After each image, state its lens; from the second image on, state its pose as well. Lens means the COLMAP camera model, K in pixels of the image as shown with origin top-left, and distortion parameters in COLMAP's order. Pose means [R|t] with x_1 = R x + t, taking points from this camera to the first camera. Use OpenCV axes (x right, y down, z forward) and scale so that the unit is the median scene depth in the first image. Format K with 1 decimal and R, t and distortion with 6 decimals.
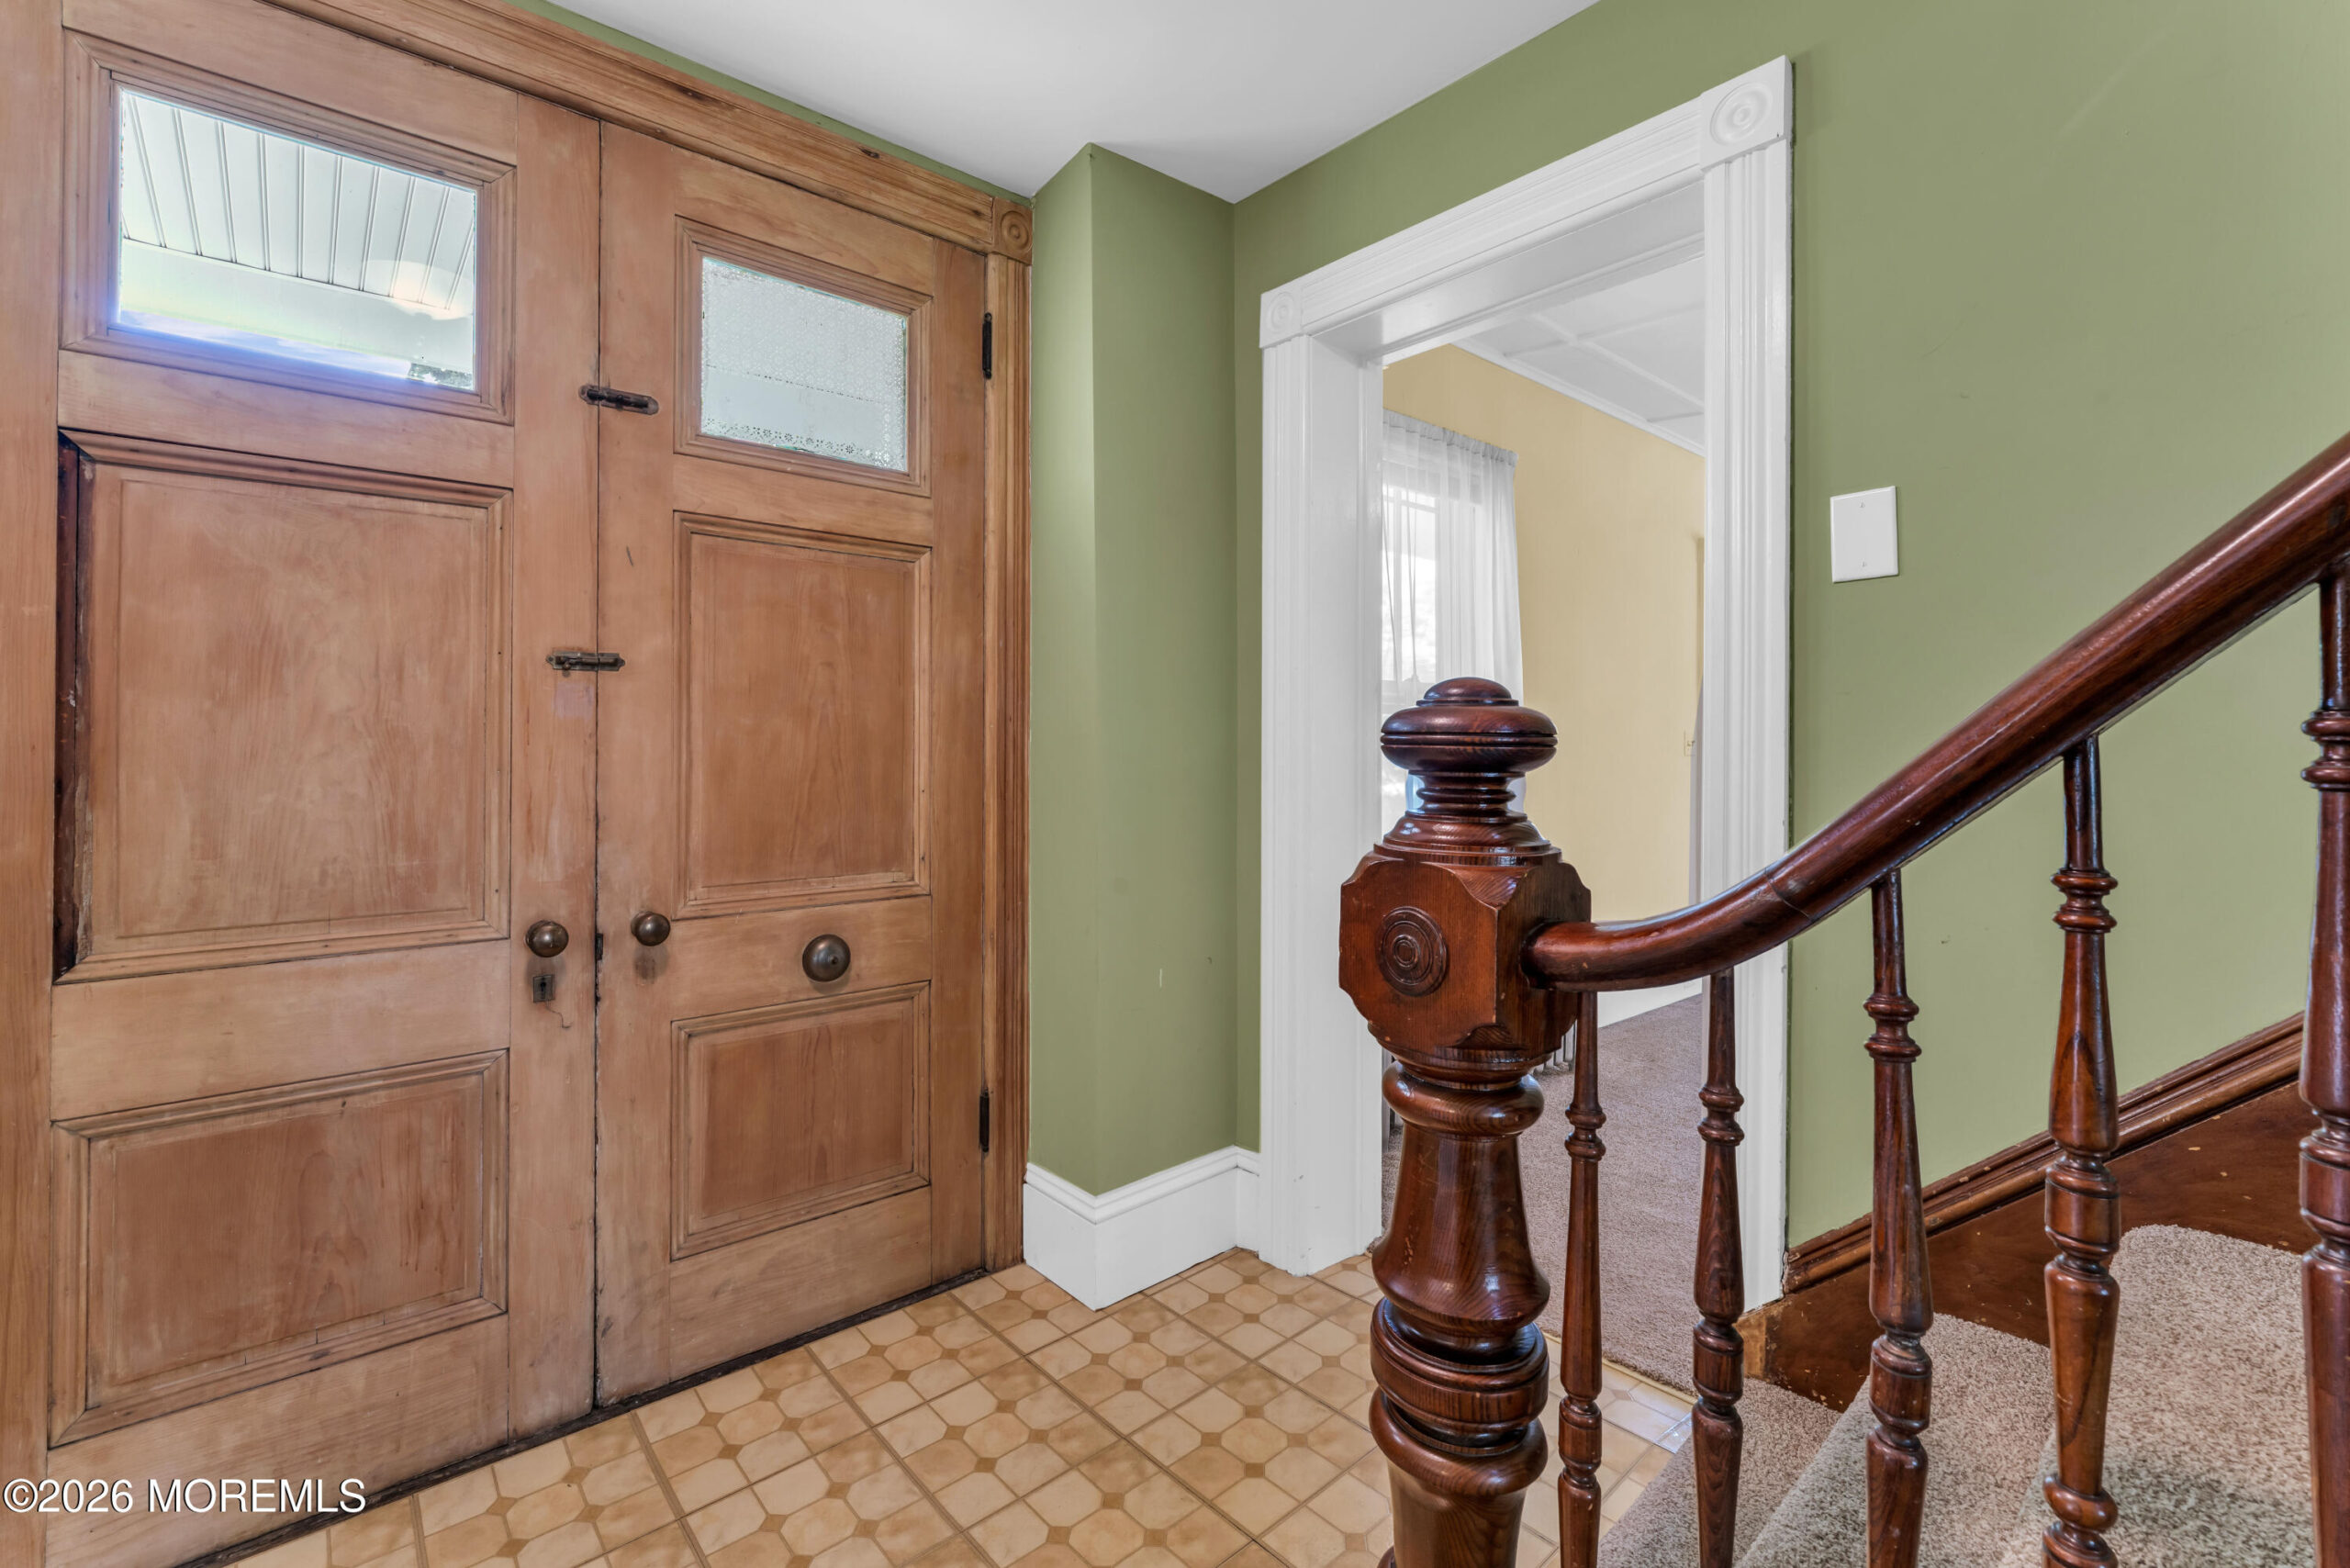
lens RADIAL K [[1045.6, 0, 1177.4], [0, 1045.6, 729.1], [0, 0, 1]] dist [-0.027976, -0.000089]
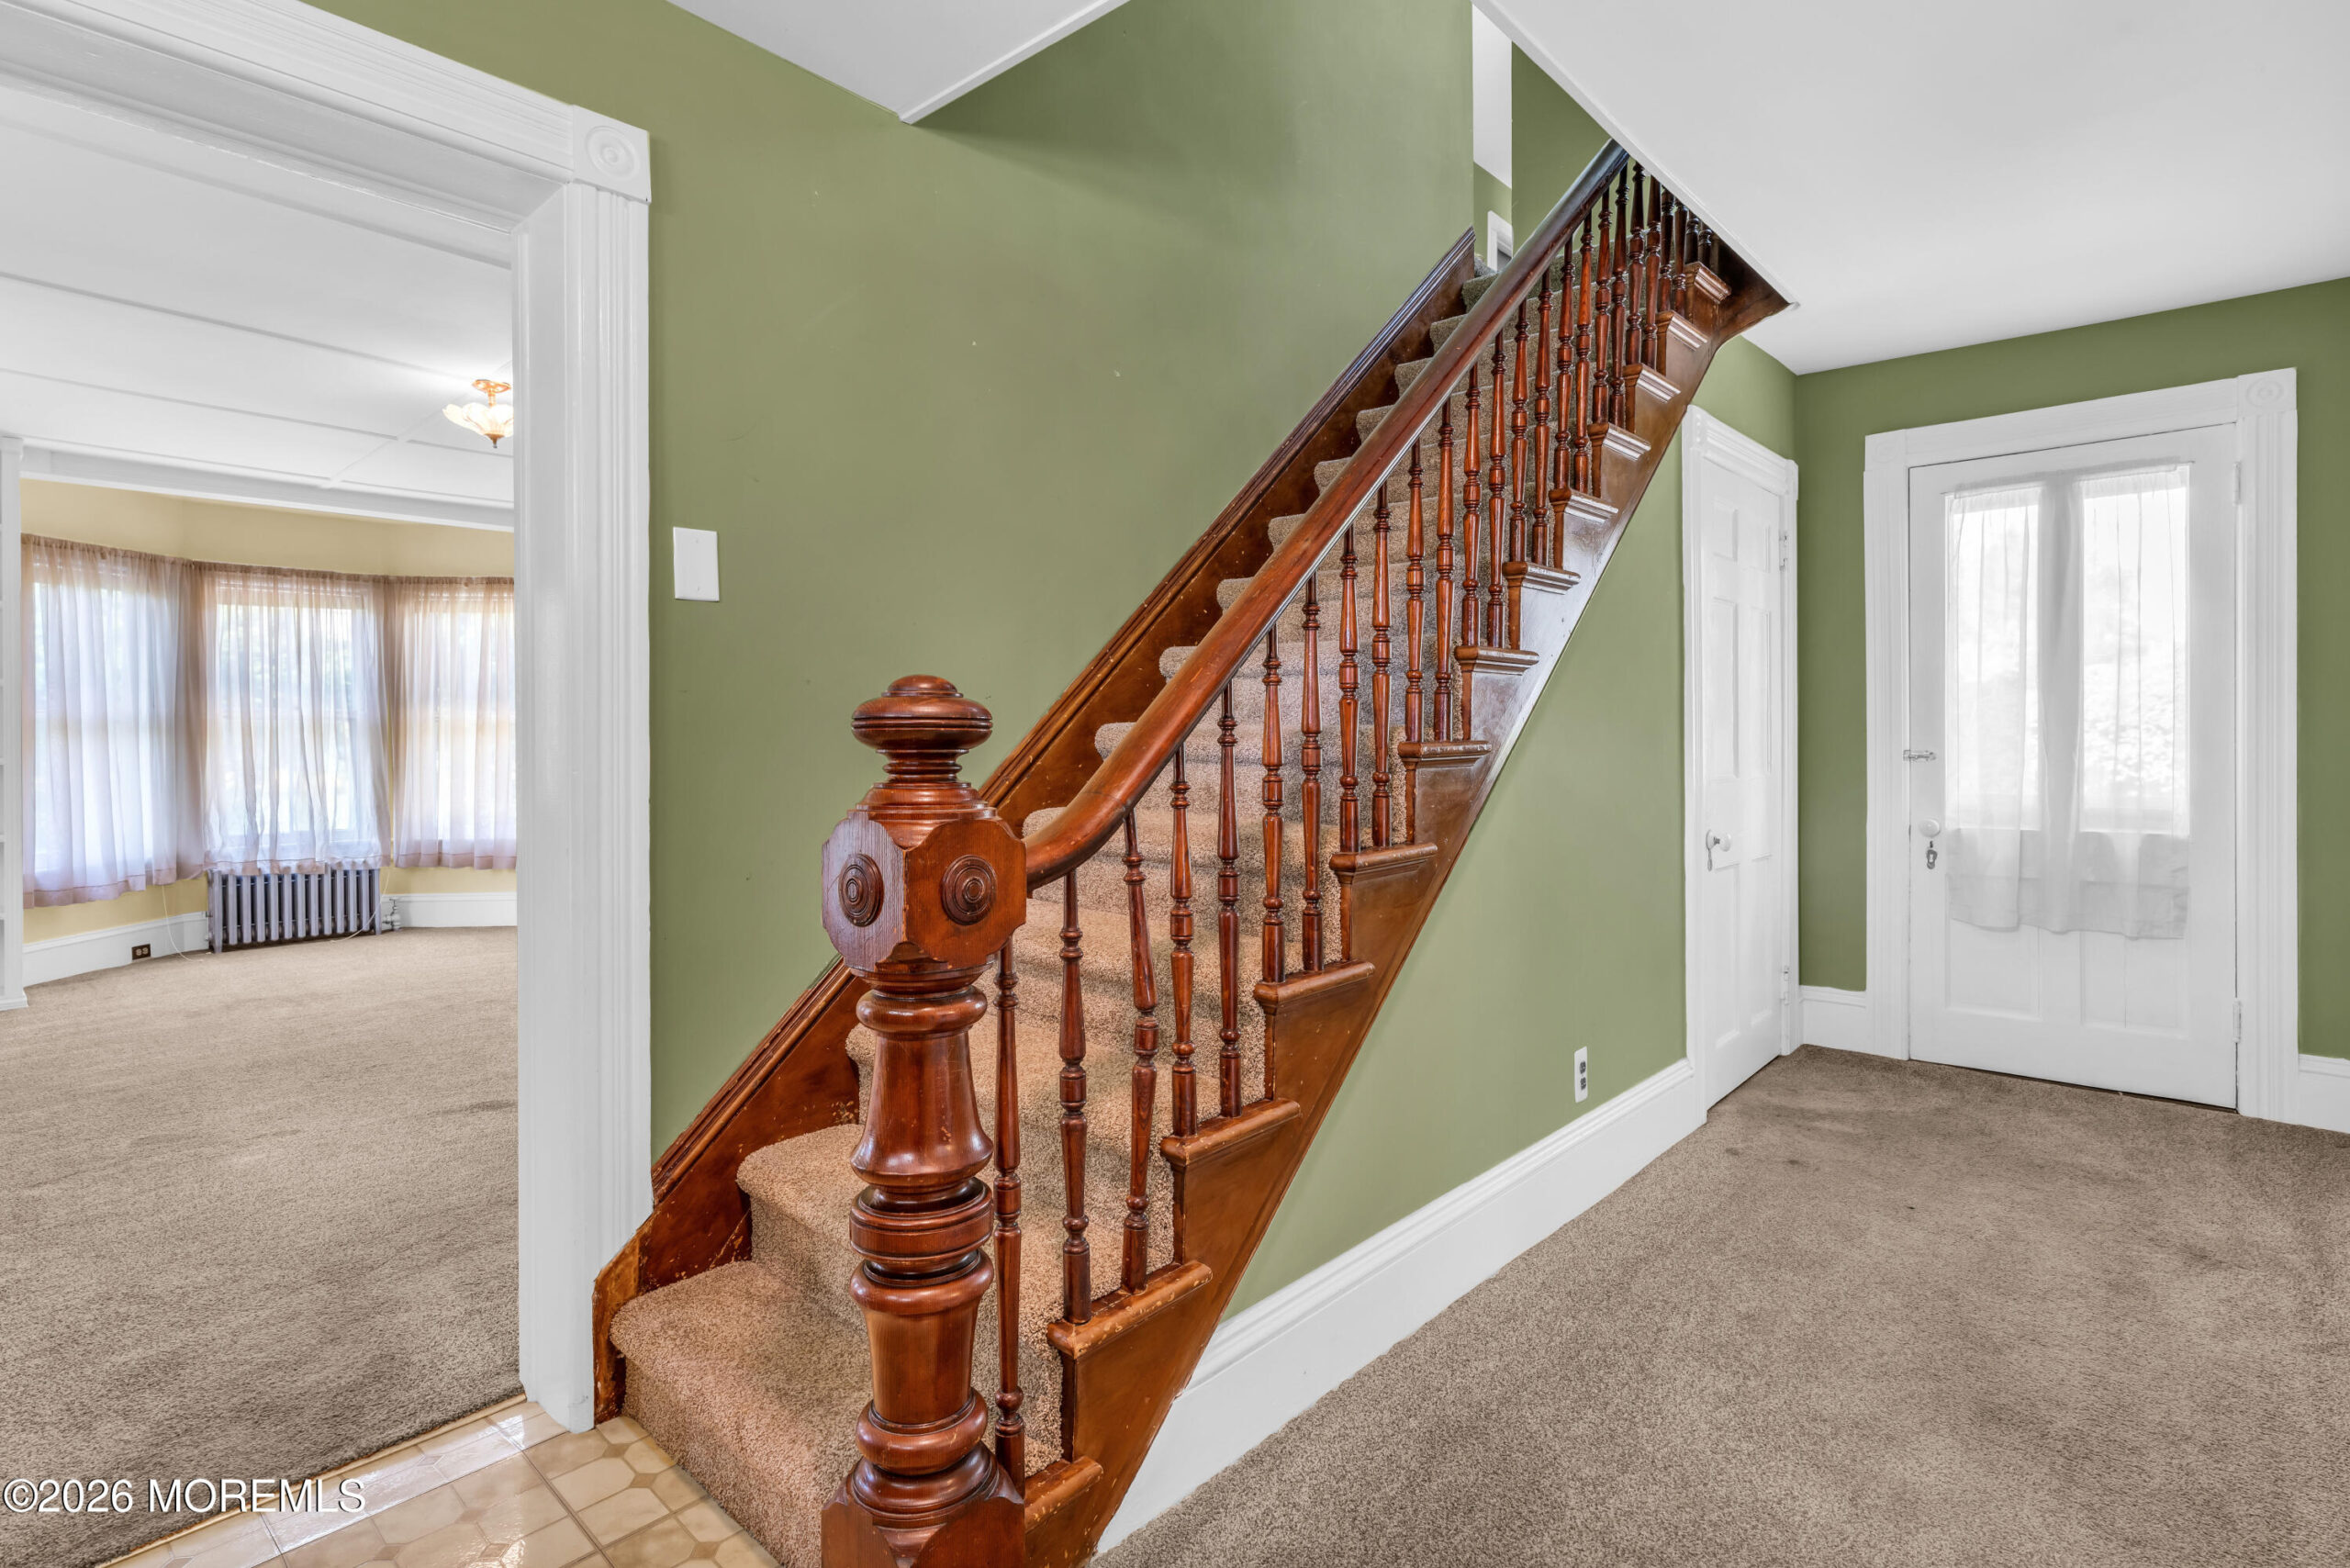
lens RADIAL K [[1153.7, 0, 1177.8], [0, 1153.7, 743.9], [0, 0, 1]] dist [-0.003667, -0.000616]
pose [[-0.111318, -0.014857, 0.993674, -0.792006], [-0.001430, 0.999890, 0.014789, 0.006576], [-0.993784, 0.000226, -0.111327, 0.578928]]
